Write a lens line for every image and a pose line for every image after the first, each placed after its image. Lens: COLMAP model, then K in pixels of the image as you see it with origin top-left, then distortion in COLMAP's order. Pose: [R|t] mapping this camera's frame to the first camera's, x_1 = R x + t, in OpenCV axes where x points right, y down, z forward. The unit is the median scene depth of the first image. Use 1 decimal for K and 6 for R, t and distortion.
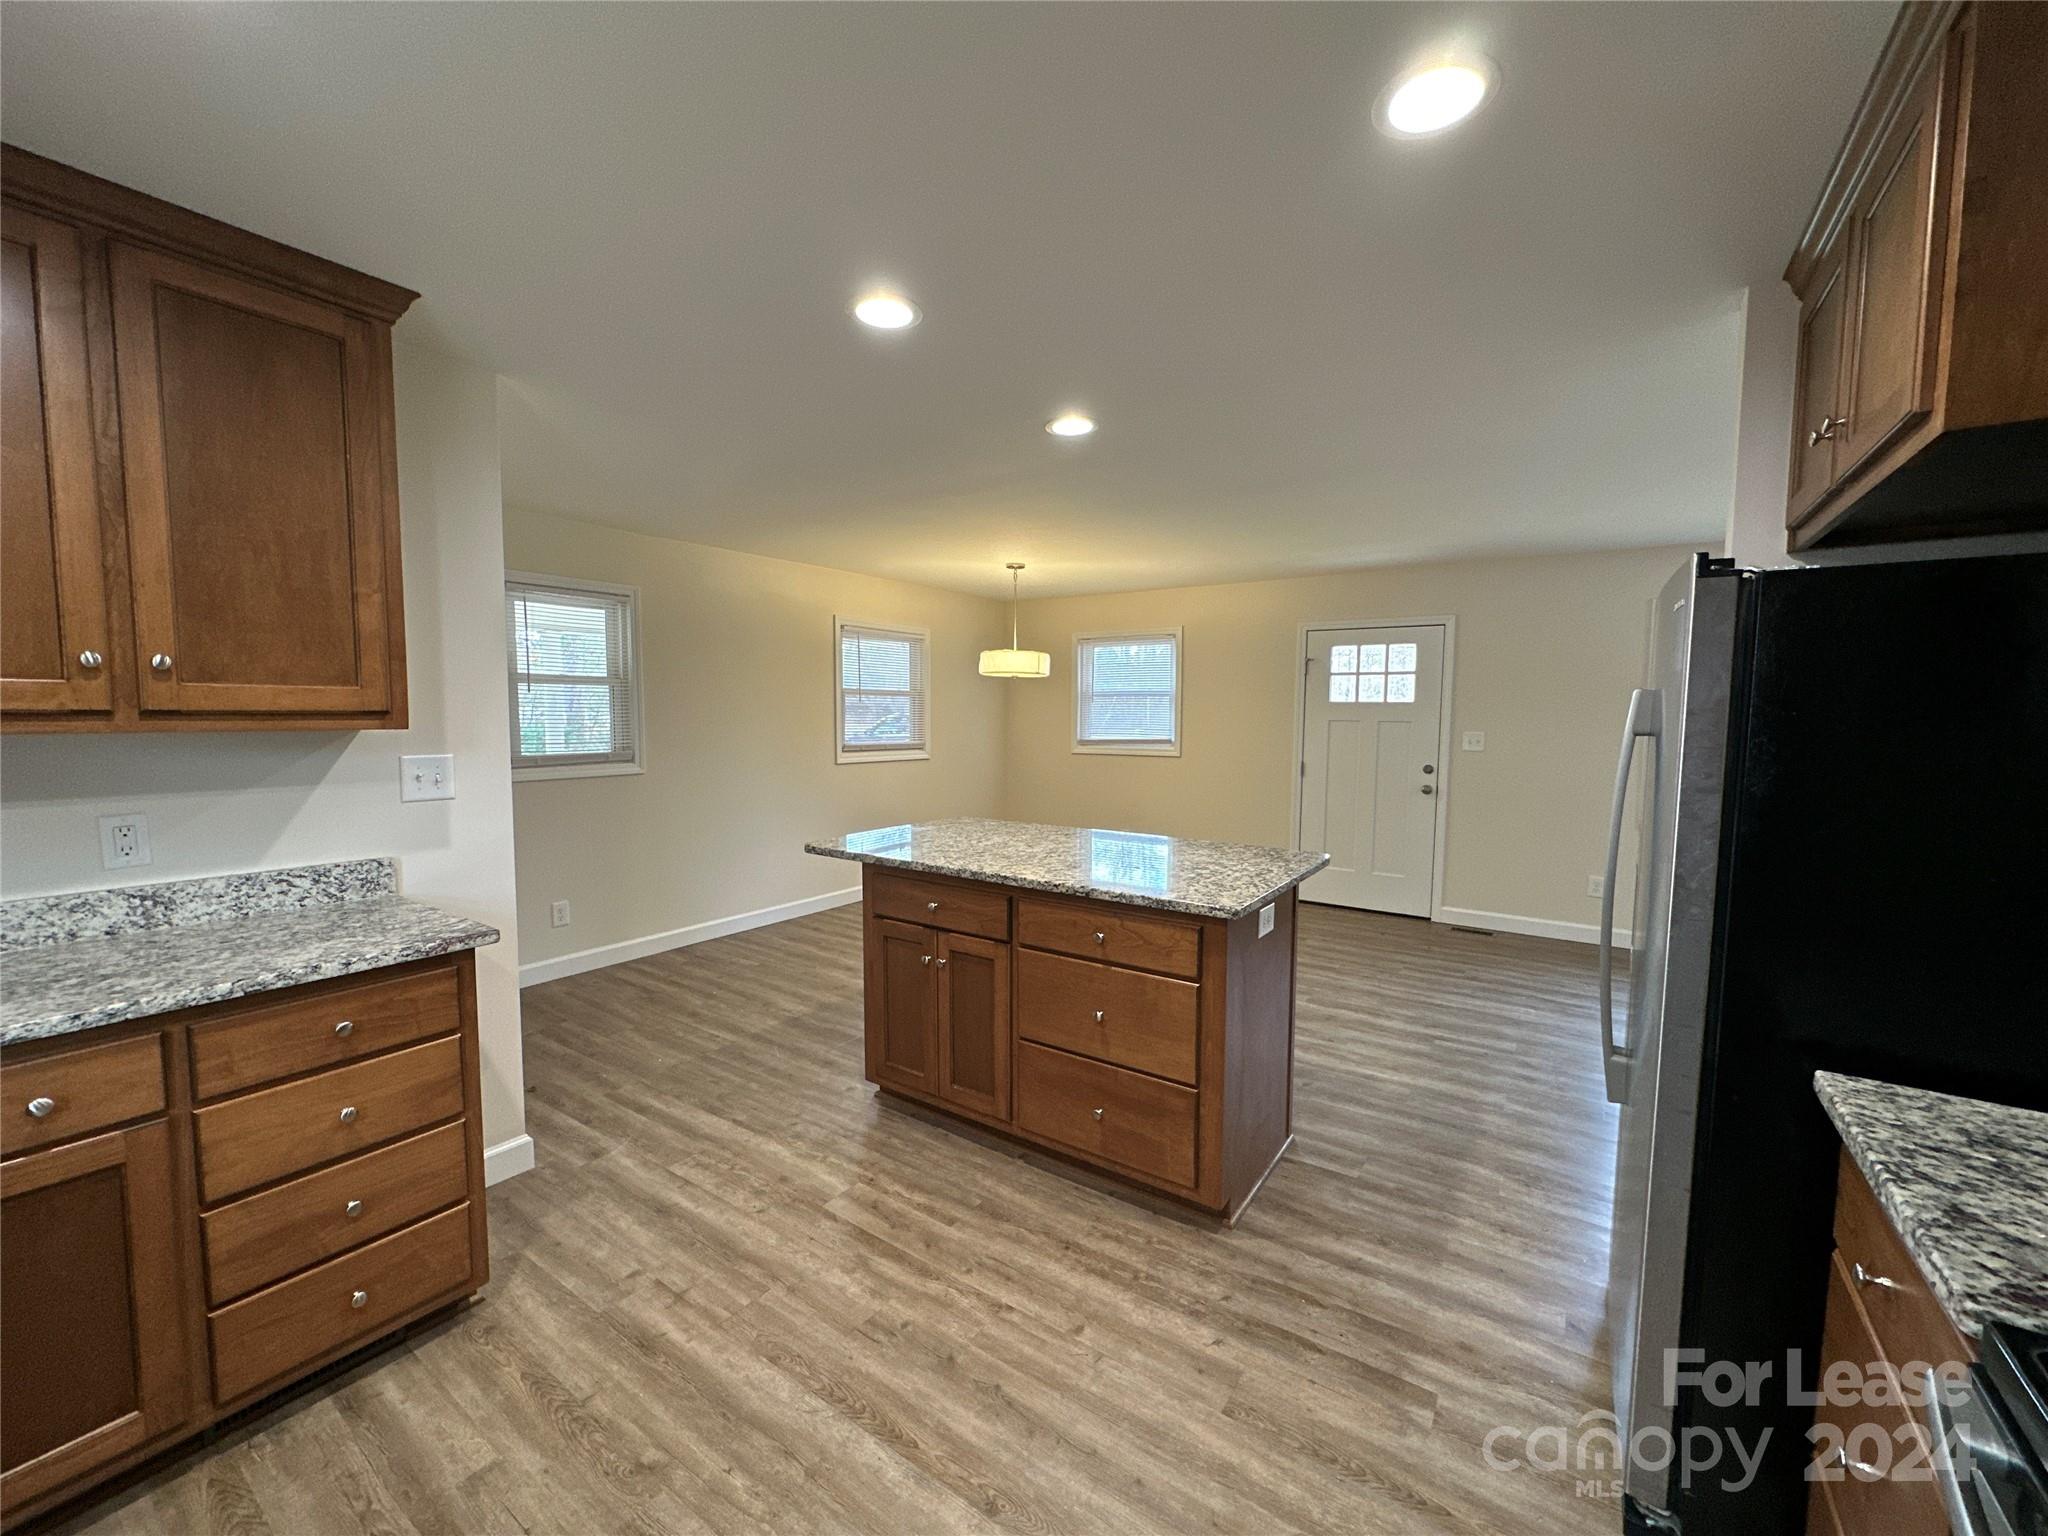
lens RADIAL K [[815.4, 0, 1022.5], [0, 815.4, 771.3], [0, 0, 1]] dist [-0.002894, 0.000532]
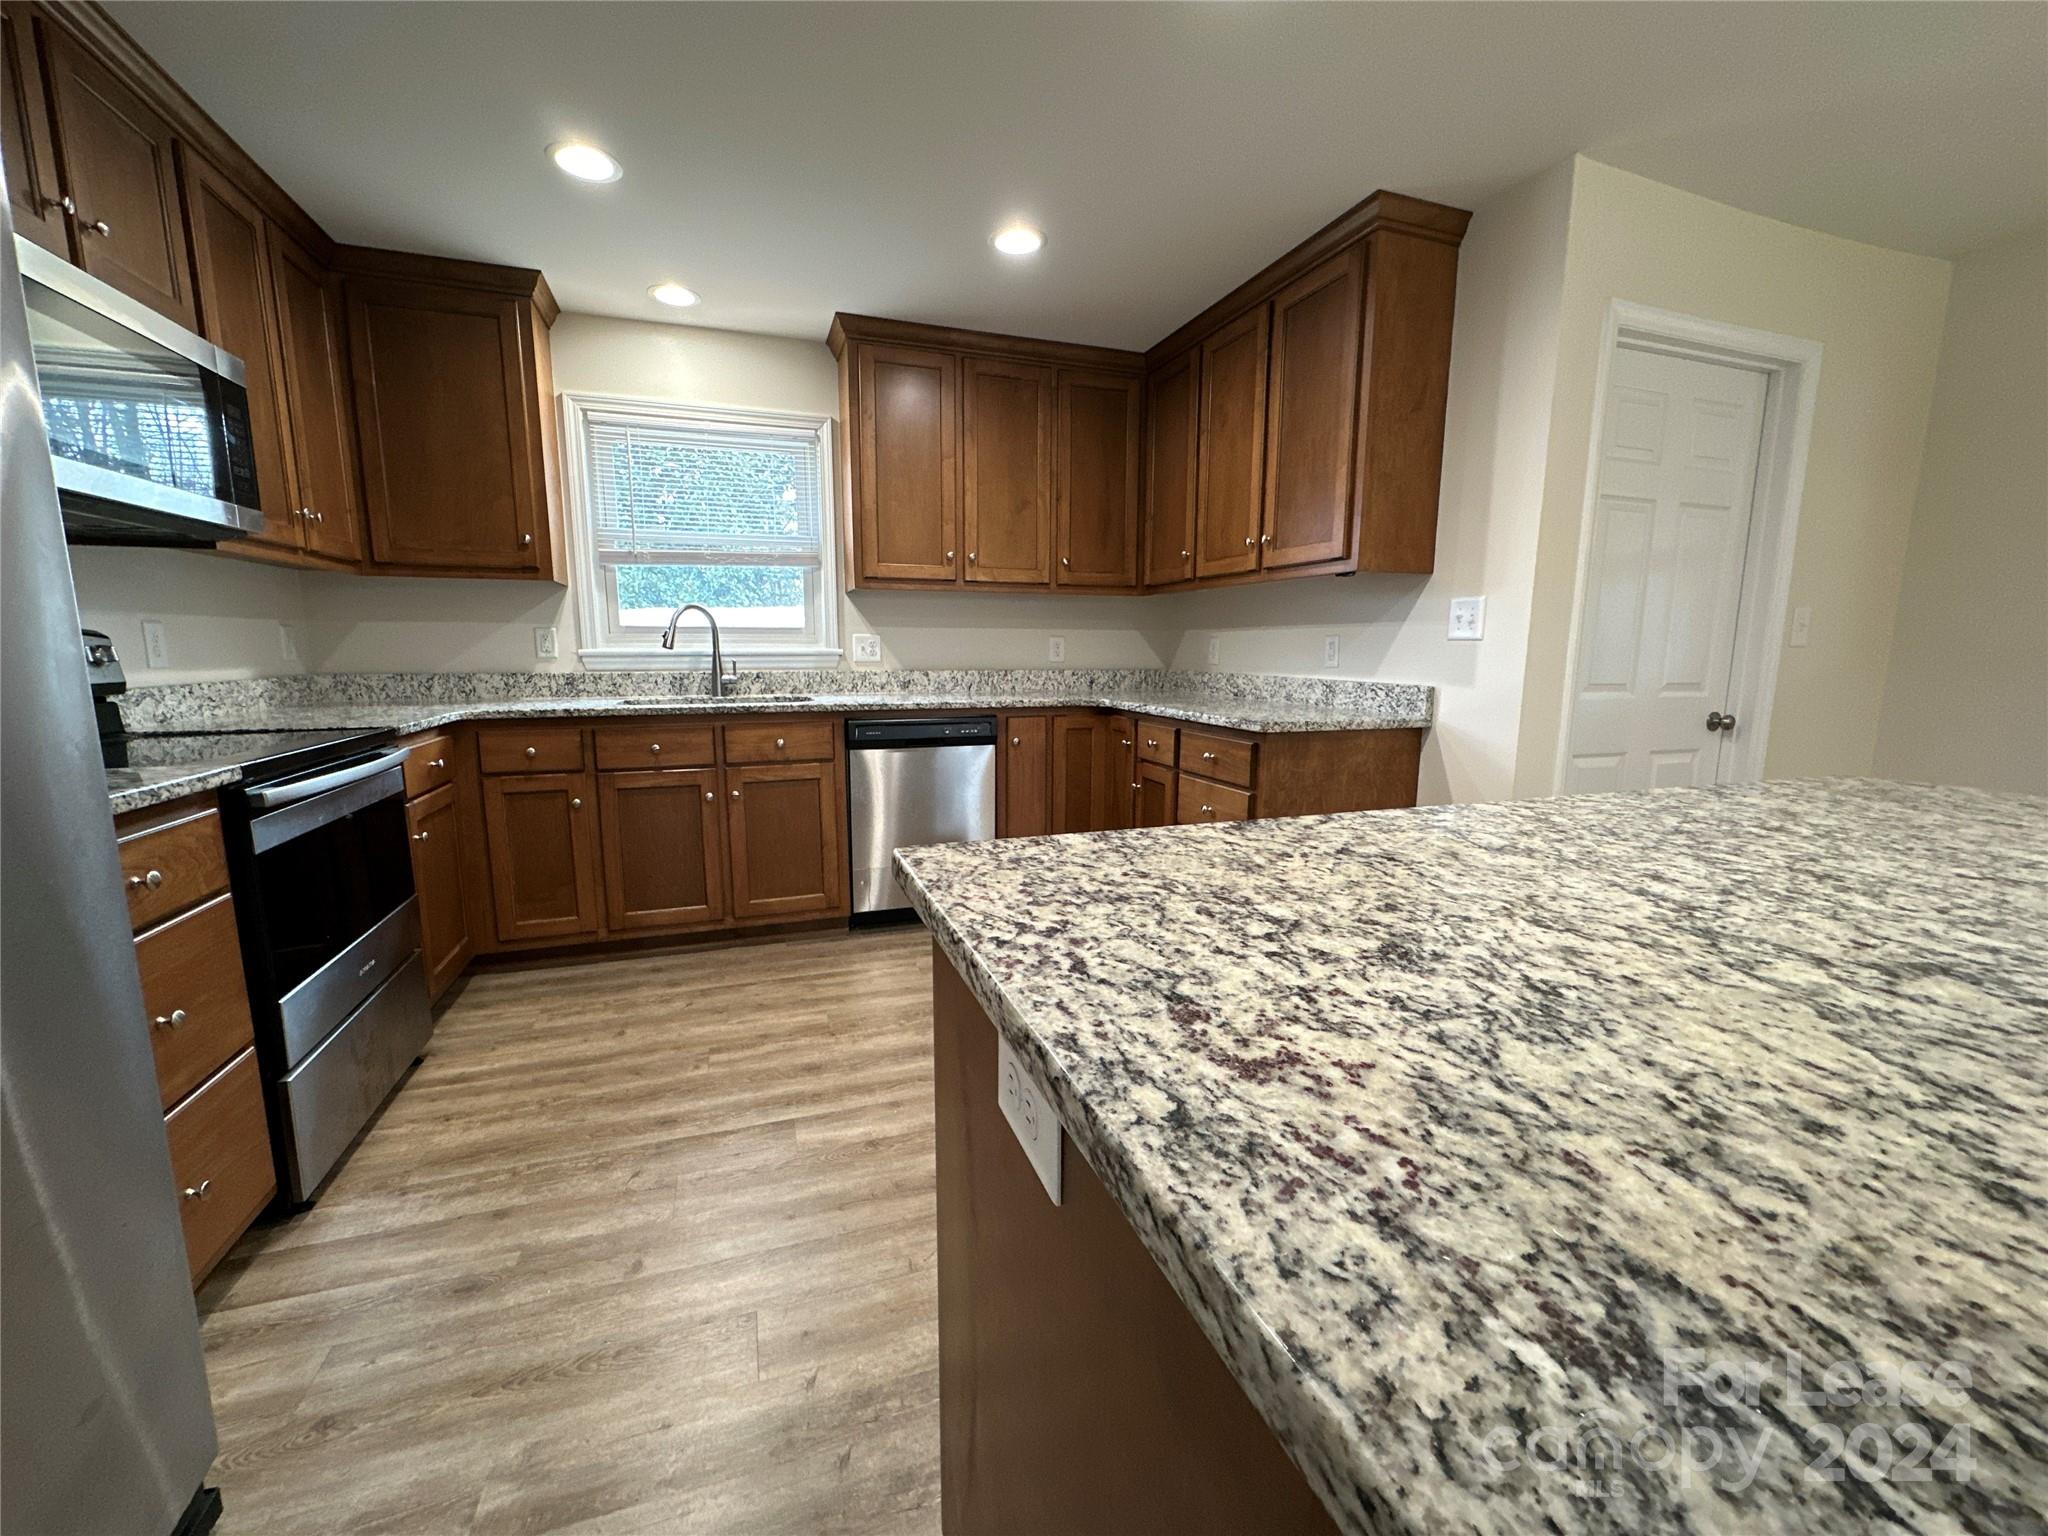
lens RADIAL K [[818.1, 0, 1022.7], [0, 818.1, 771.3], [0, 0, 1]] dist [-0.004337, 0.001128]
pose [[-0.588601, 0.113863, -0.800365, 0.553204], [-0.068078, 0.979534, 0.189418, 0.044732], [0.805552, 0.165979, -0.568802, 1.278020]]
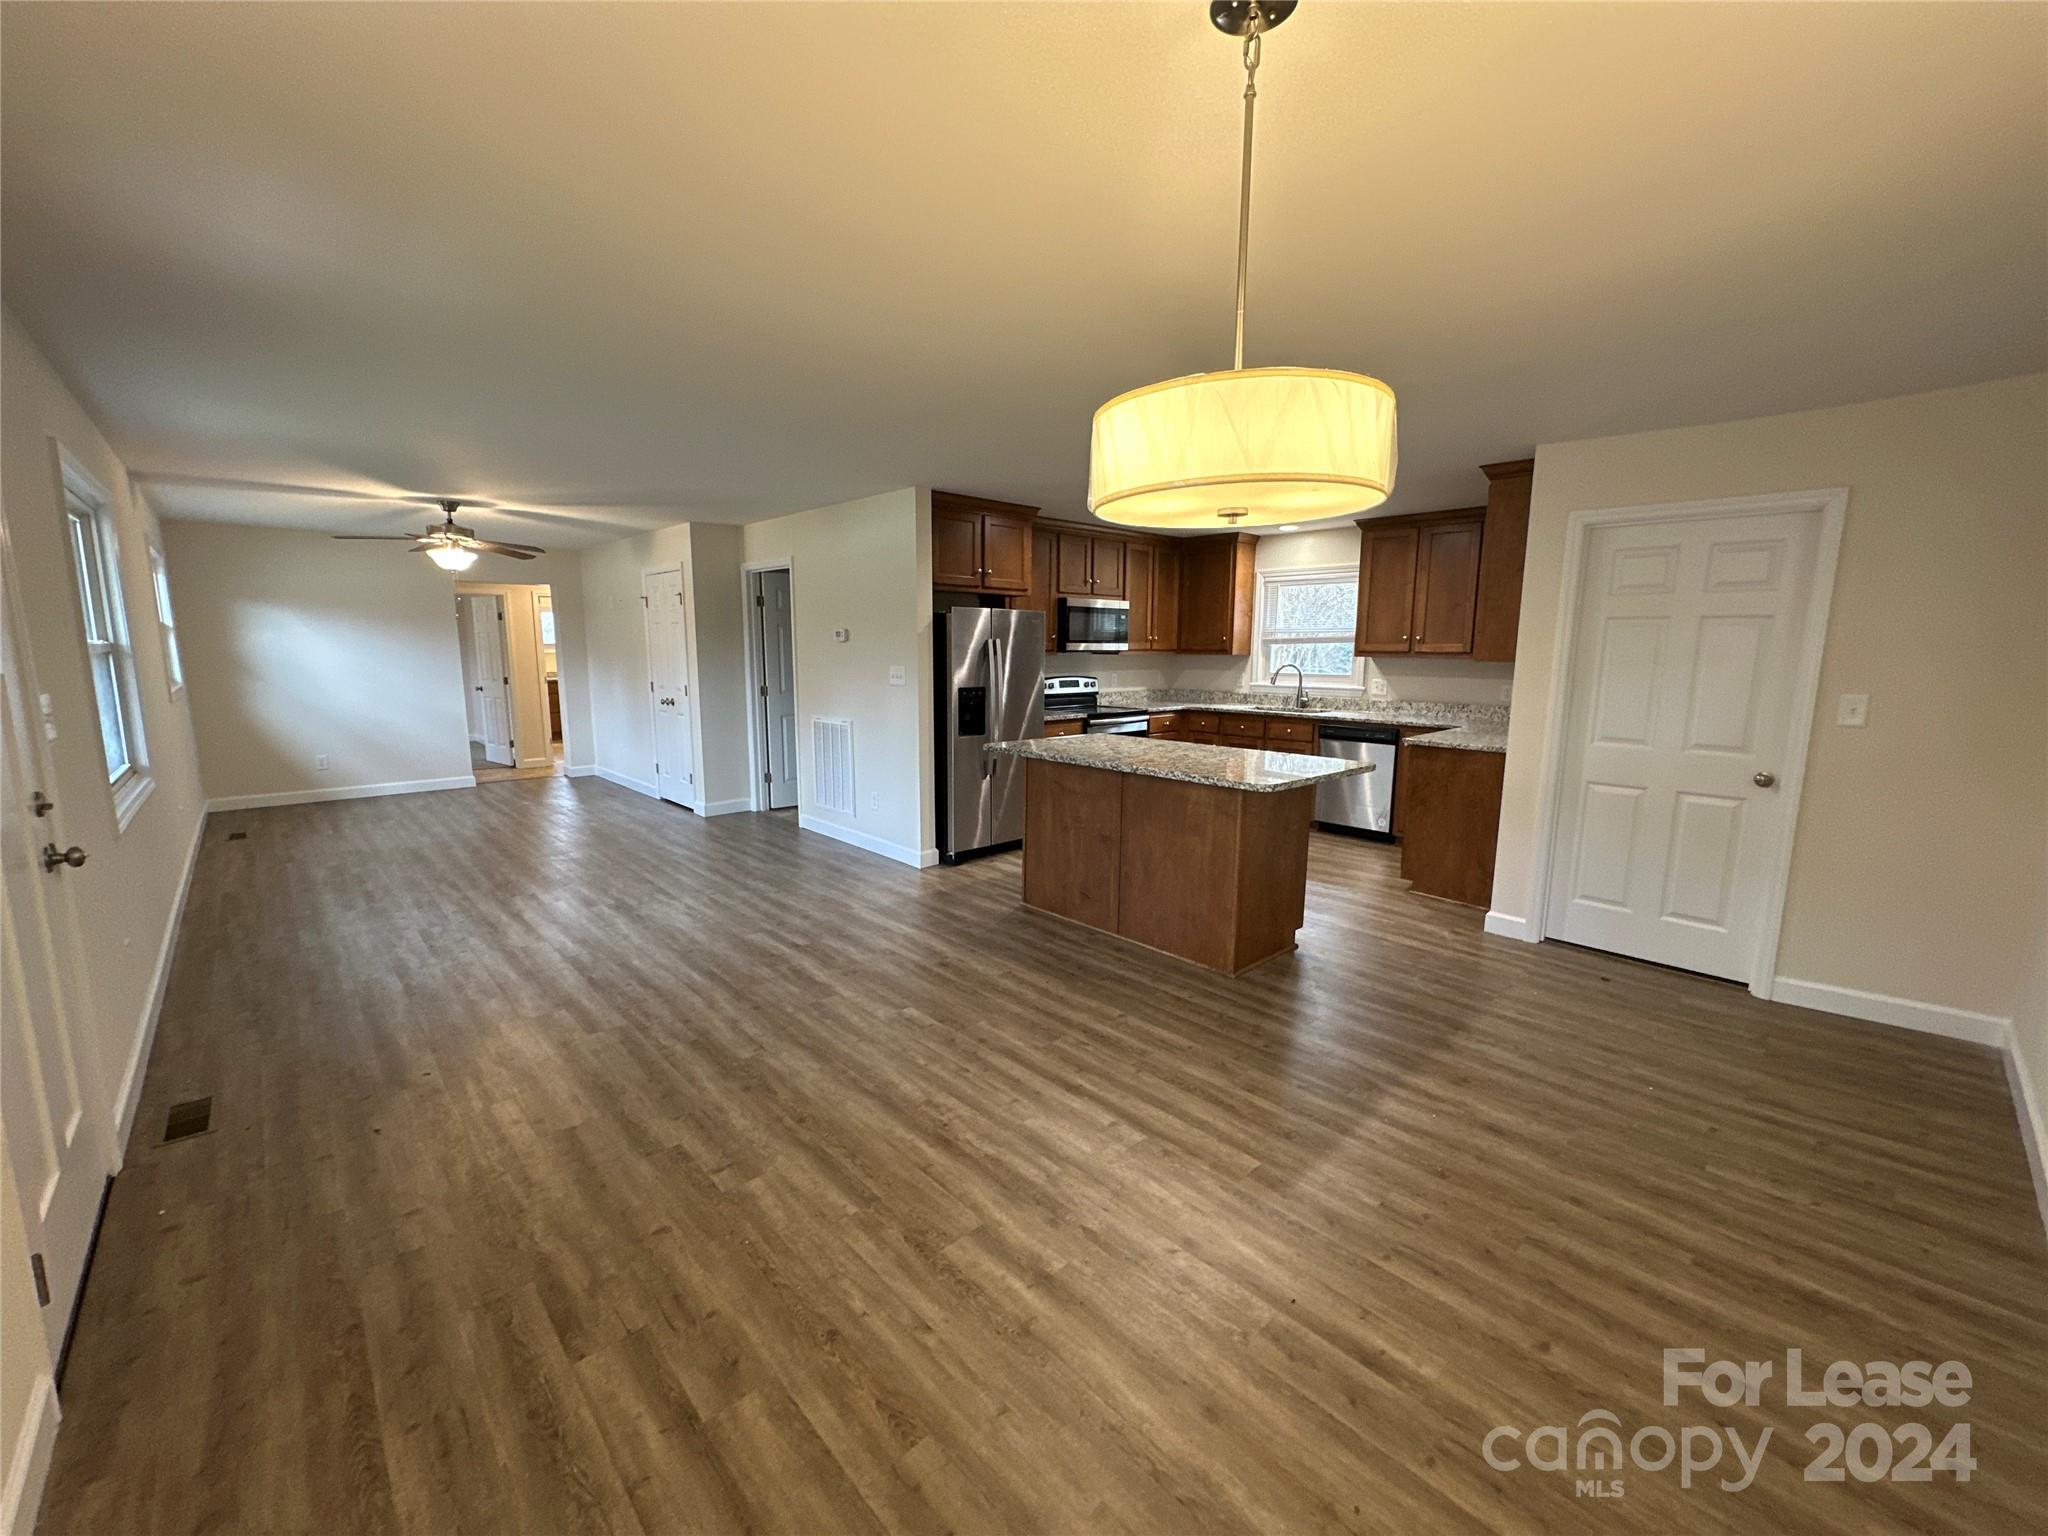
lens RADIAL K [[815.4, 0, 1022.5], [0, 815.4, 771.3], [0, 0, 1]] dist [-0.002894, 0.000532]
pose [[-0.977701, -0.044236, 0.205292, -0.006059], [0.003420, 0.974080, 0.226178, -0.254813], [-0.209976, 0.221837, -0.952207, 3.285955]]
